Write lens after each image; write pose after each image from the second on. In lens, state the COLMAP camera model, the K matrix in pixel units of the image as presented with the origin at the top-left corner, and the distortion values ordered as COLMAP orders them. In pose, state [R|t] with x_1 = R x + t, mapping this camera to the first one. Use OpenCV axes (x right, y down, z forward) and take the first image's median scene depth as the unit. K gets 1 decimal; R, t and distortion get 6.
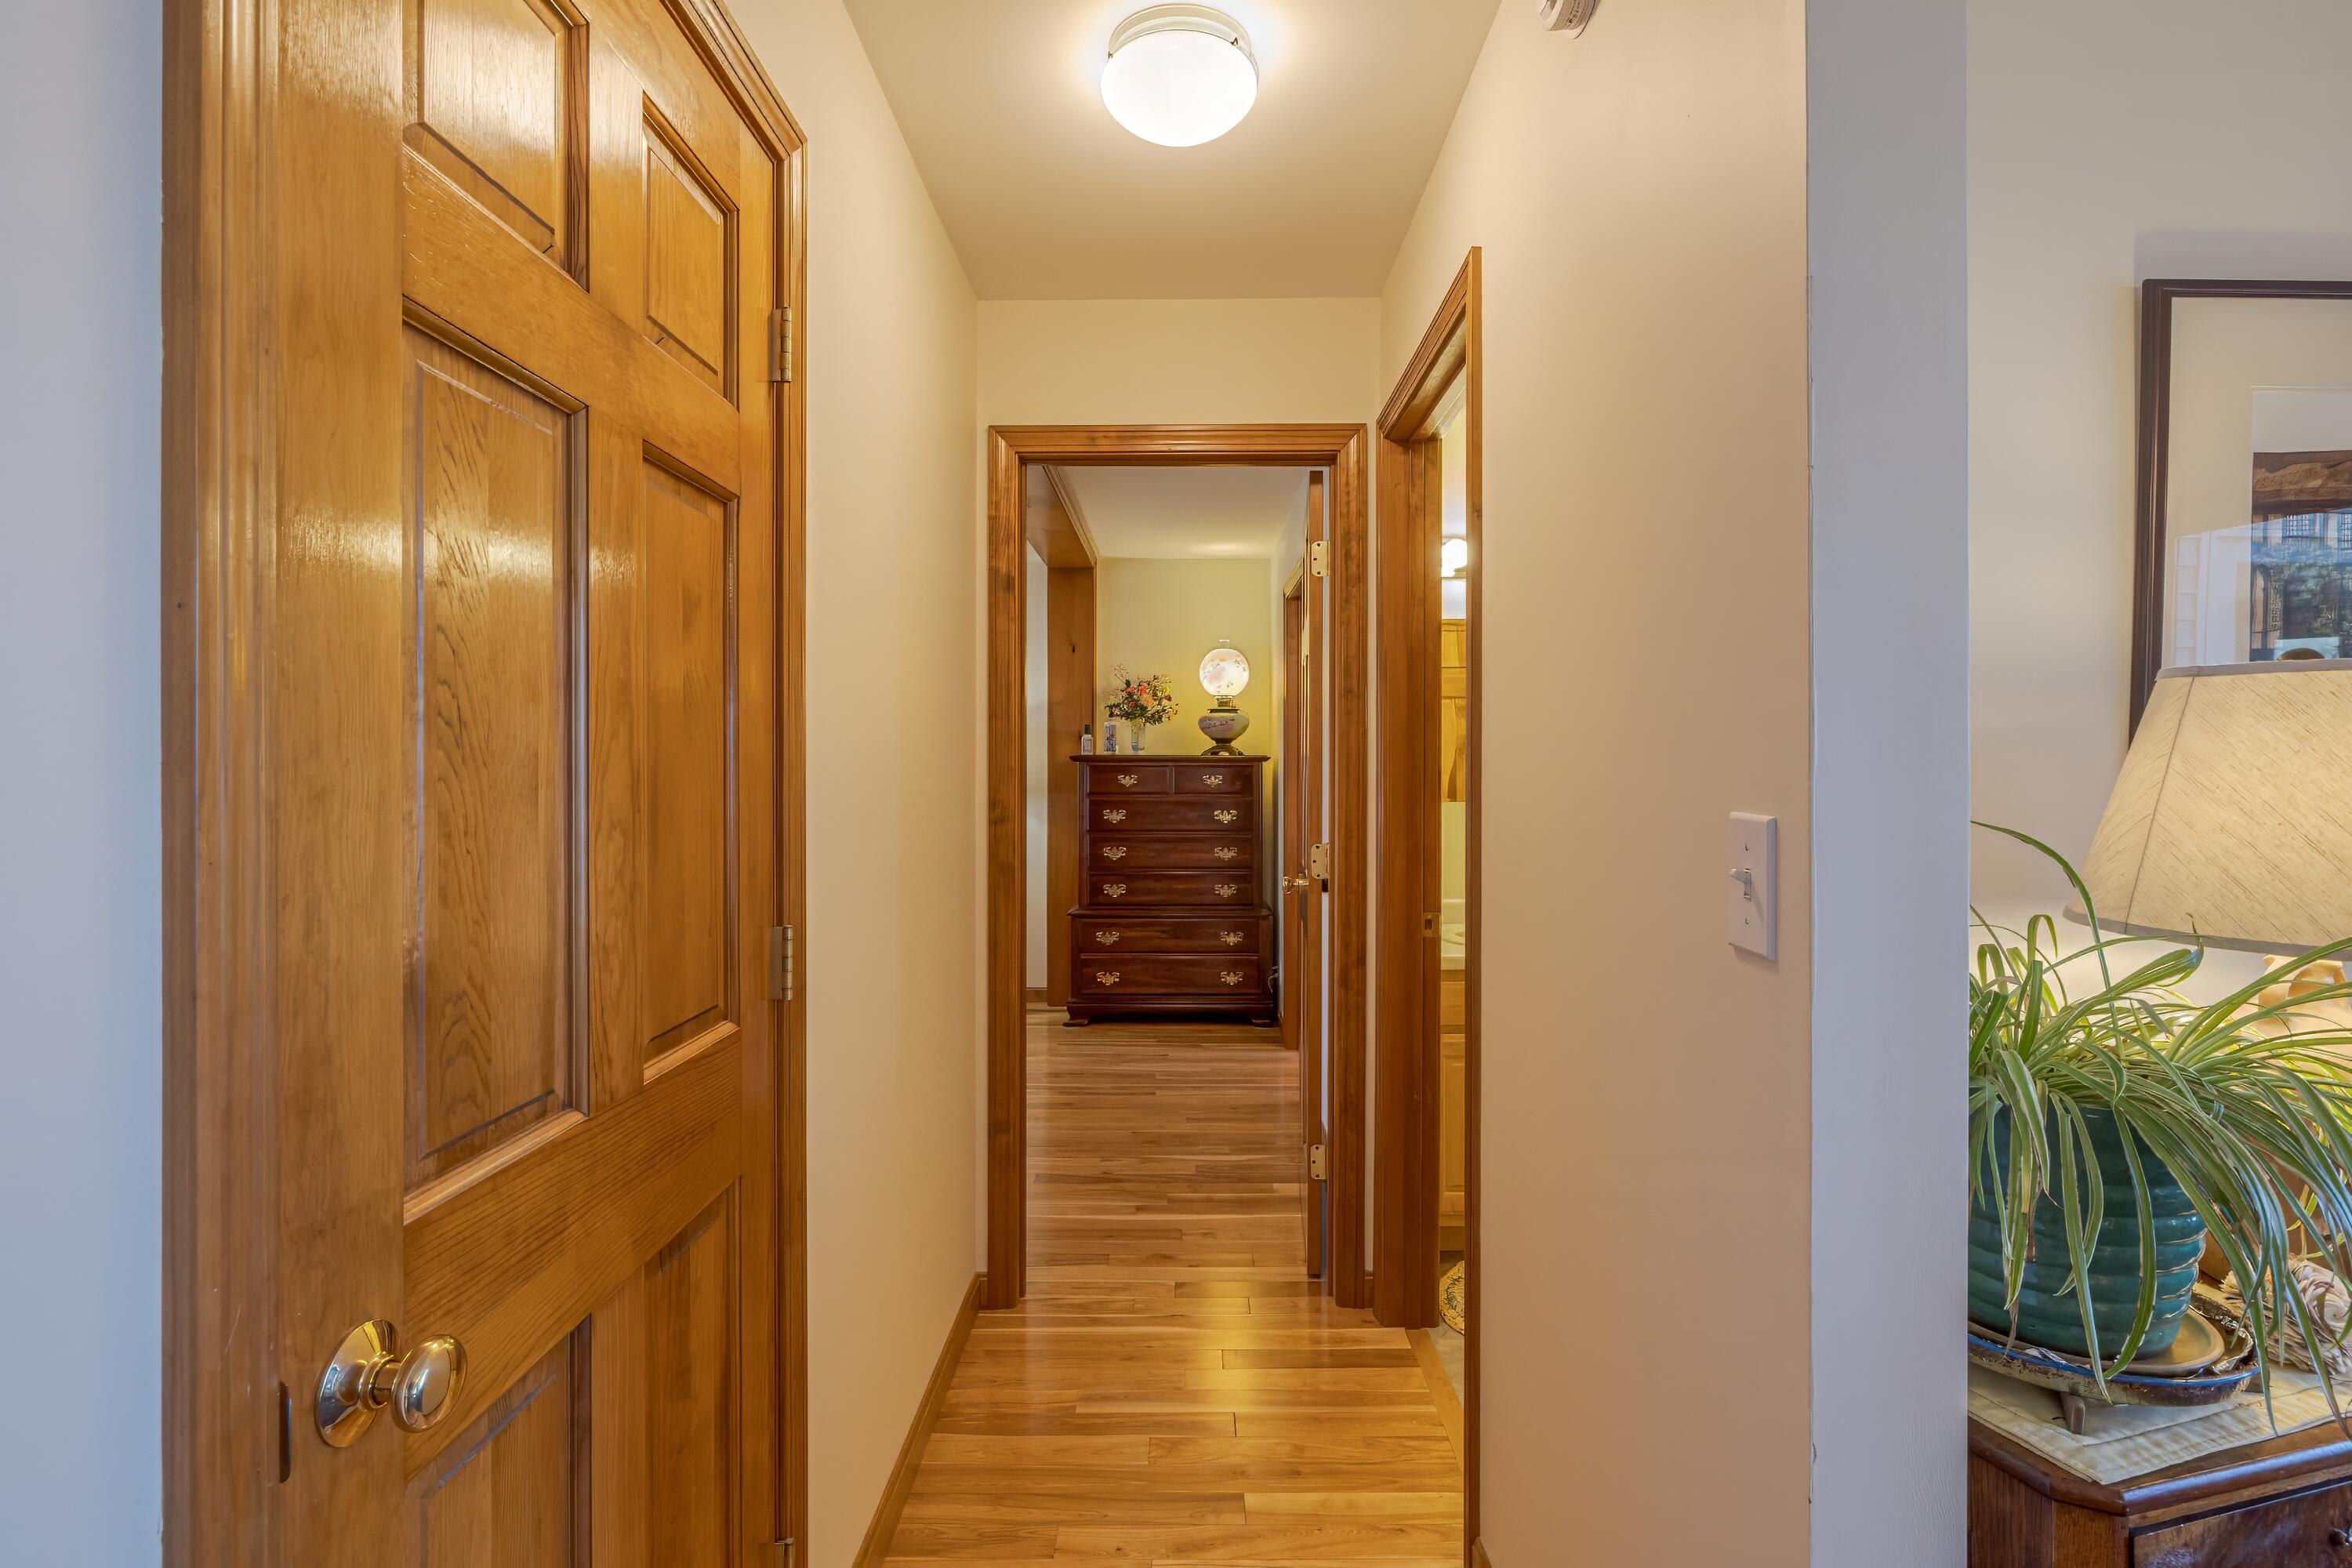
lens RADIAL K [[1159.1, 0, 1179.9], [0, 1159.1, 785.5], [0, 0, 1]] dist [0.000665, -0.000029]
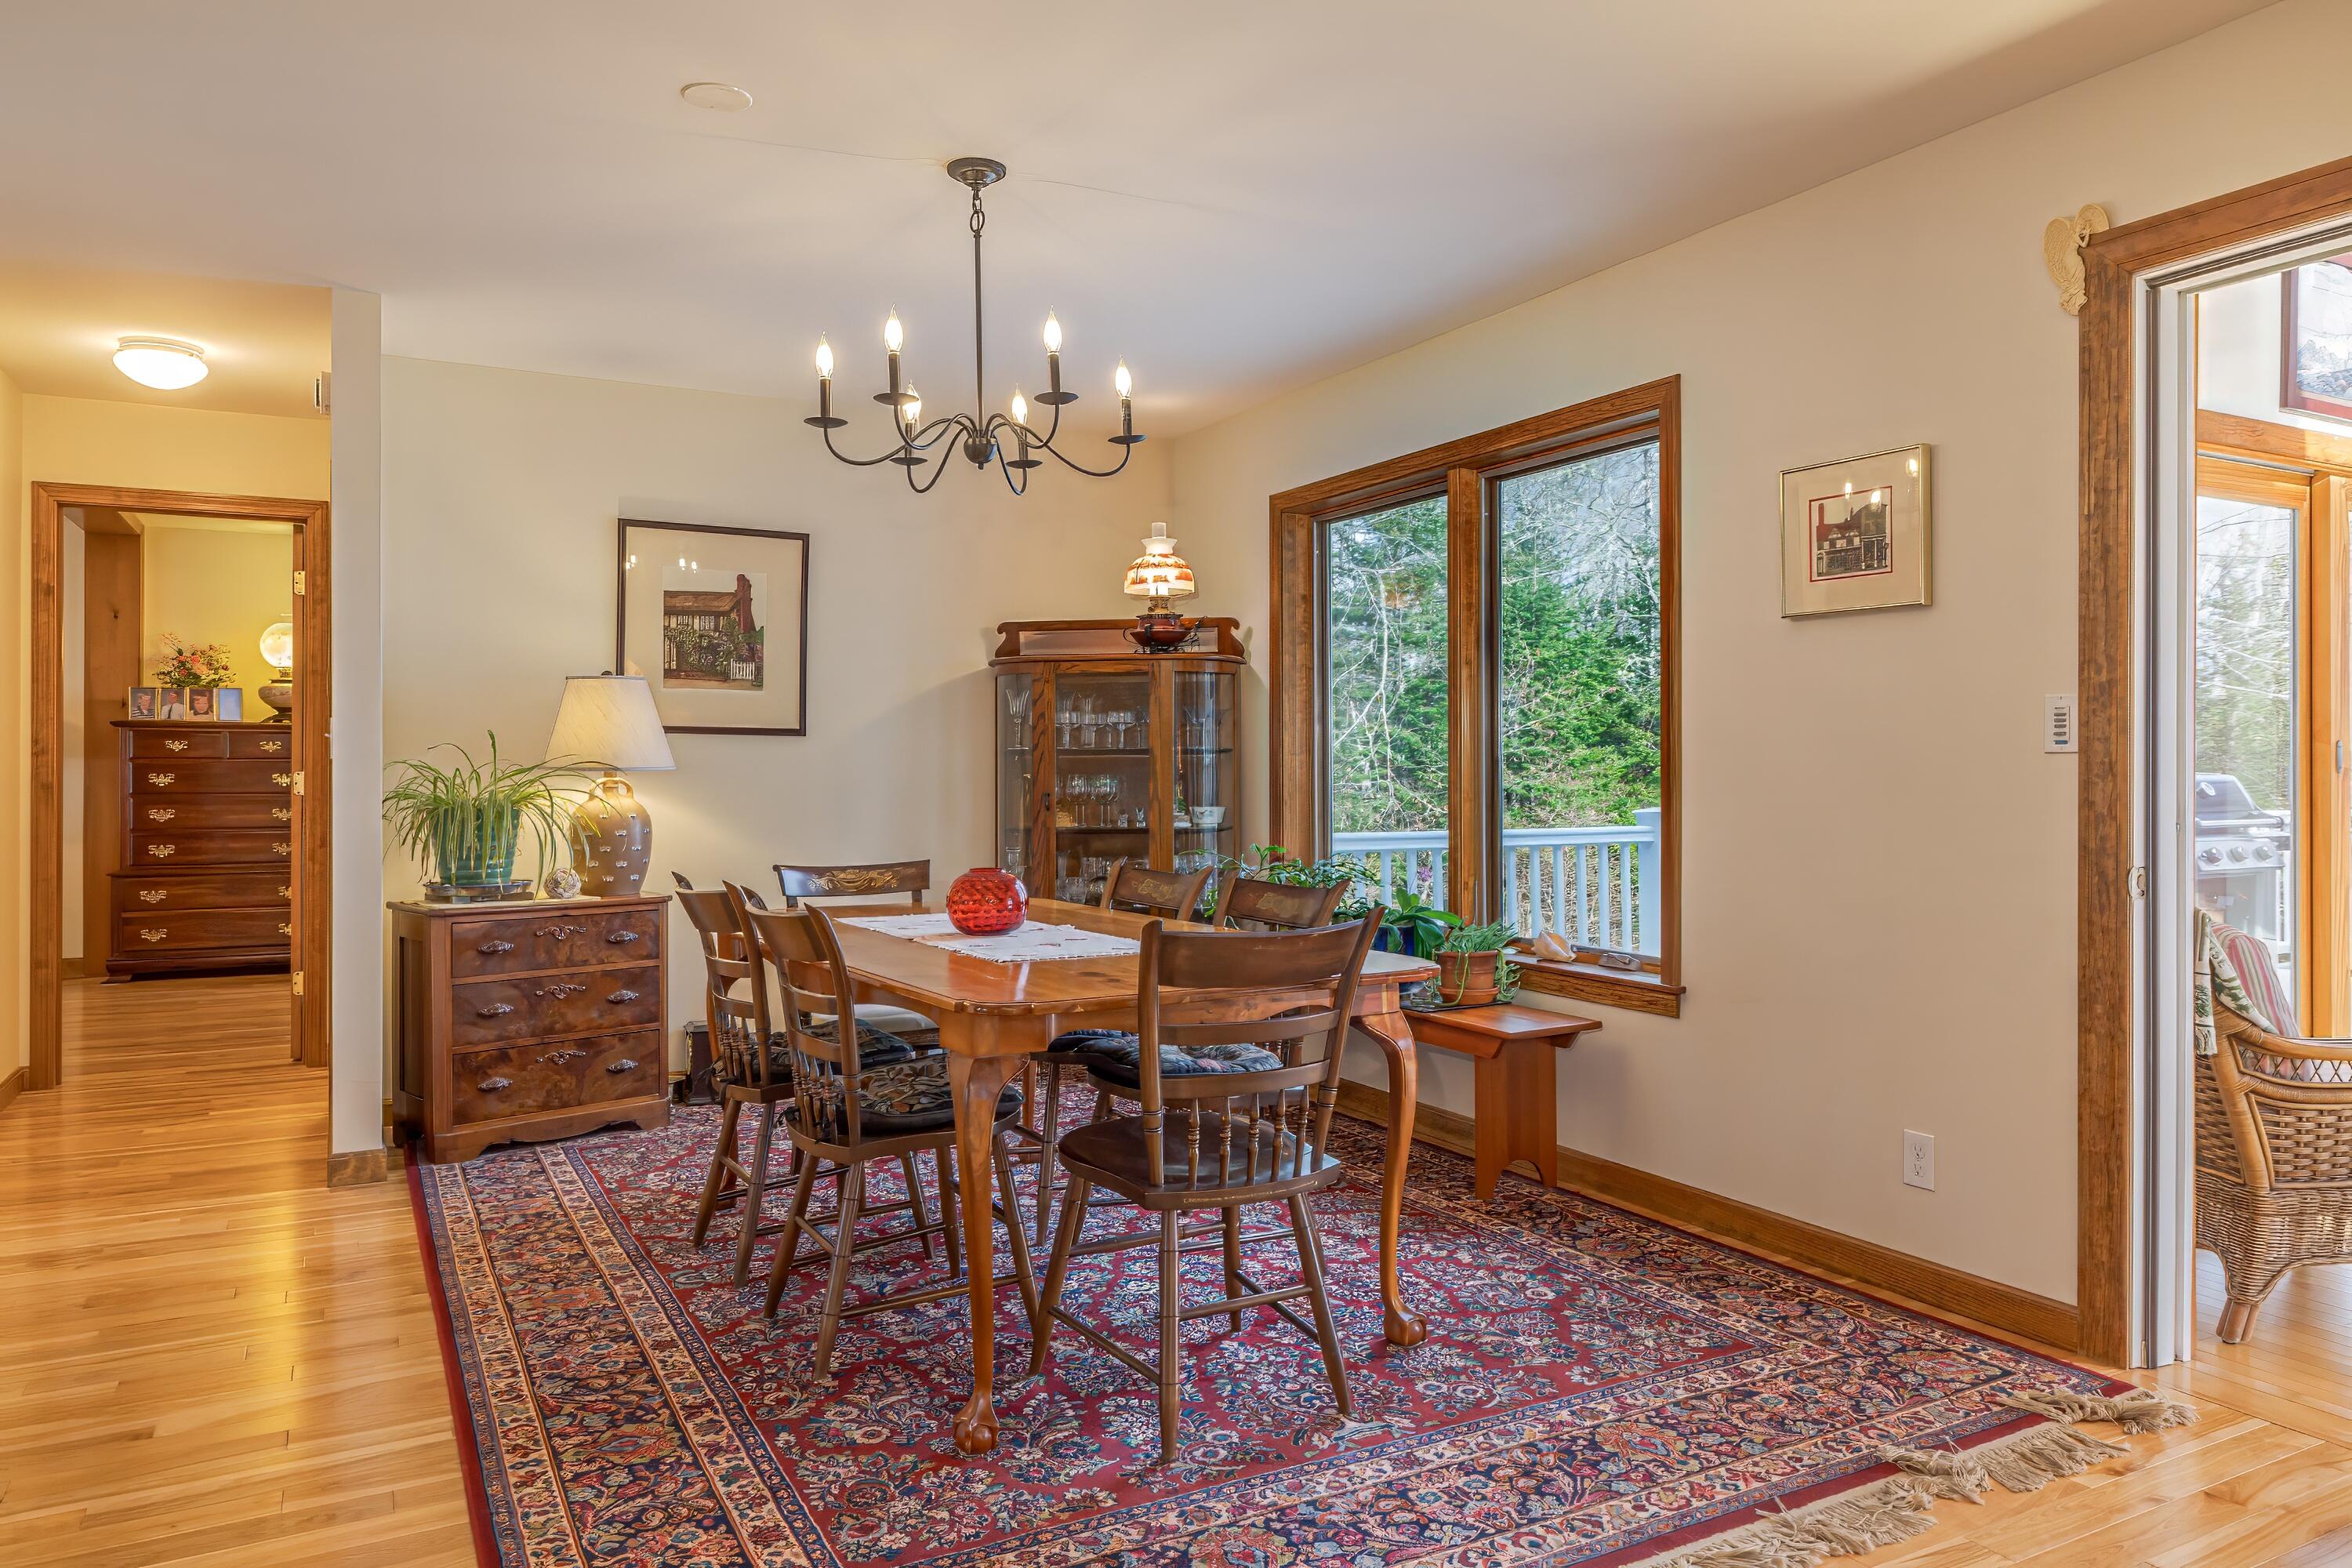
lens RADIAL K [[1553.0, 0, 1175.6], [0, 1553.0, 771.5], [0, 0, 1]] dist [-0.011648, -0.000917]
pose [[0.878904, 0.001887, 0.476996, 0.082095], [0.003758, 0.999934, -0.010880, 0.037755], [-0.476985, 0.011355, 0.878838, -0.654853]]
